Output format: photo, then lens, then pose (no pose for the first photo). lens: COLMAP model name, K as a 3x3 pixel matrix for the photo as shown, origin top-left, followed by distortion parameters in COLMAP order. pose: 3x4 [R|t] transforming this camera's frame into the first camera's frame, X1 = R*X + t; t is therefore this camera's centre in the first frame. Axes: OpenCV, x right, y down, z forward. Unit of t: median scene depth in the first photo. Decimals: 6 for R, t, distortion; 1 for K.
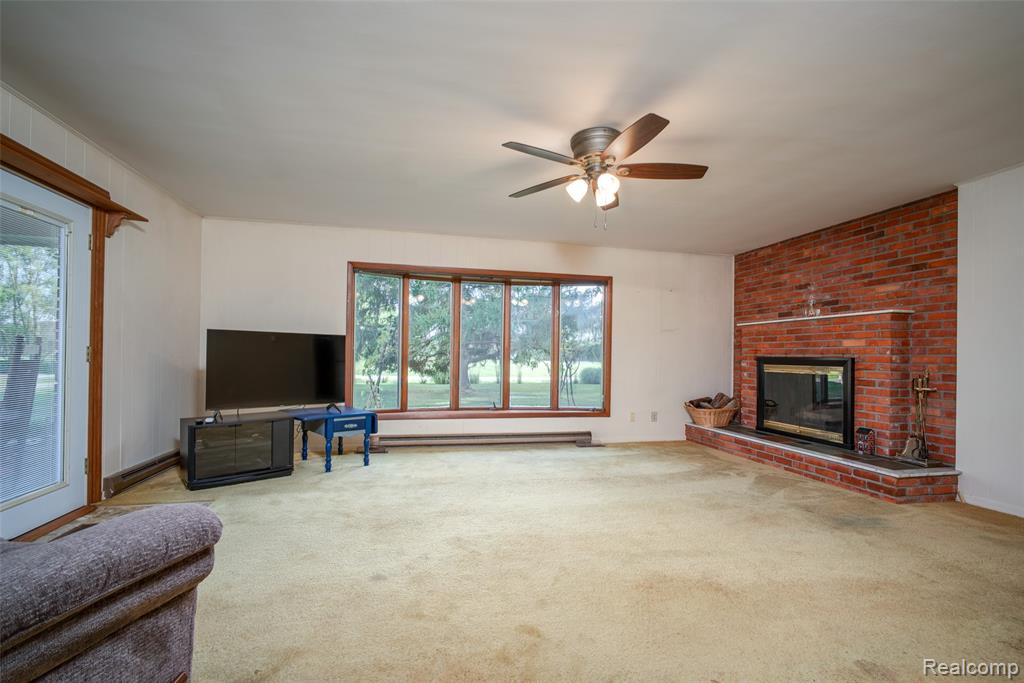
lens RADIAL K [[430.2, 0, 511.1], [0, 430.2, 344.3], [0, 0, 1]] dist [-0.028873, 0.008911]
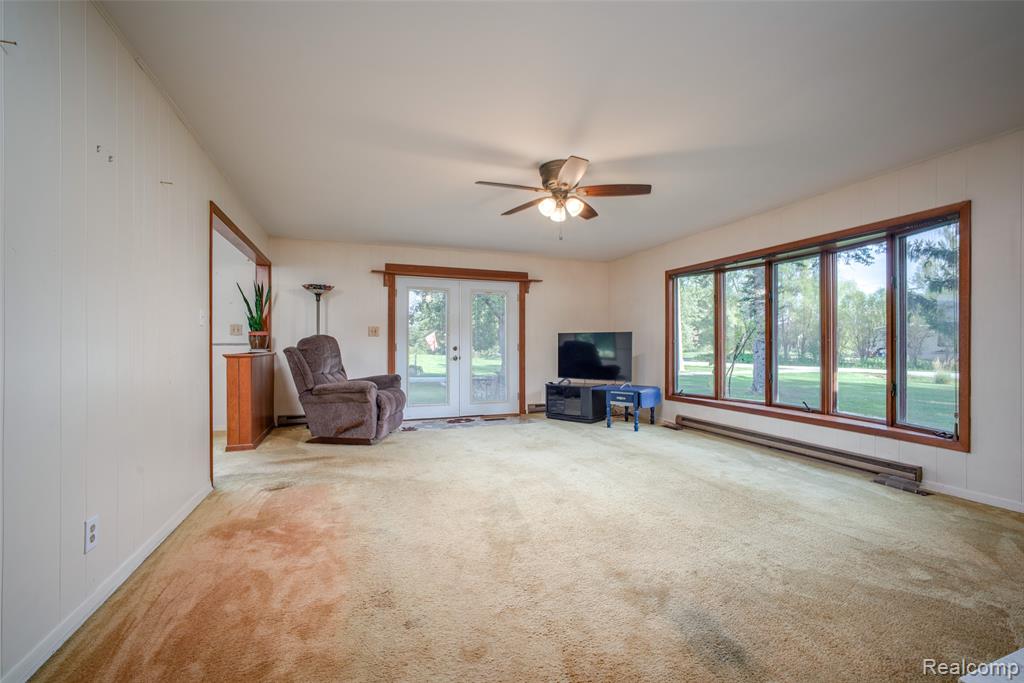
lens RADIAL K [[430.2, 0, 511.1], [0, 430.2, 344.3], [0, 0, 1]] dist [-0.028873, 0.008911]
pose [[0.134588, -0.014788, -0.990791, 0.851396], [0.029998, 0.999491, -0.010843, 0.020316], [0.990447, -0.028262, 0.134963, 0.426314]]
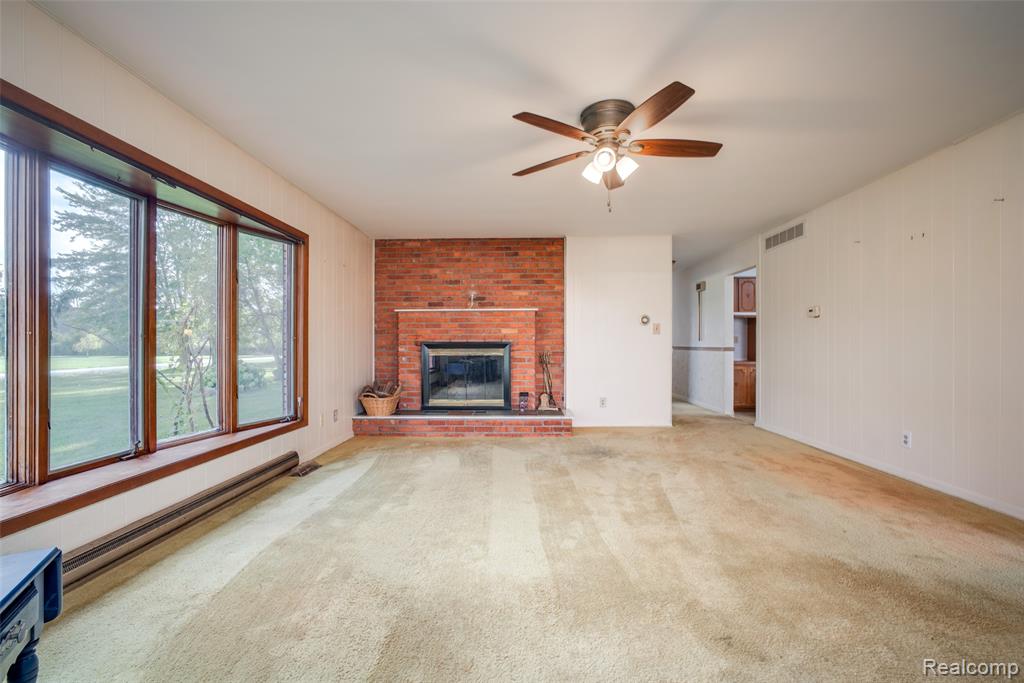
lens RADIAL K [[430.2, 0, 511.1], [0, 430.2, 344.3], [0, 0, 1]] dist [-0.028873, 0.008911]
pose [[0.255828, -0.012263, 0.966644, -0.476078], [-0.019603, 0.999648, 0.017870, 0.013305], [-0.966523, -0.023521, 0.255498, 0.593877]]
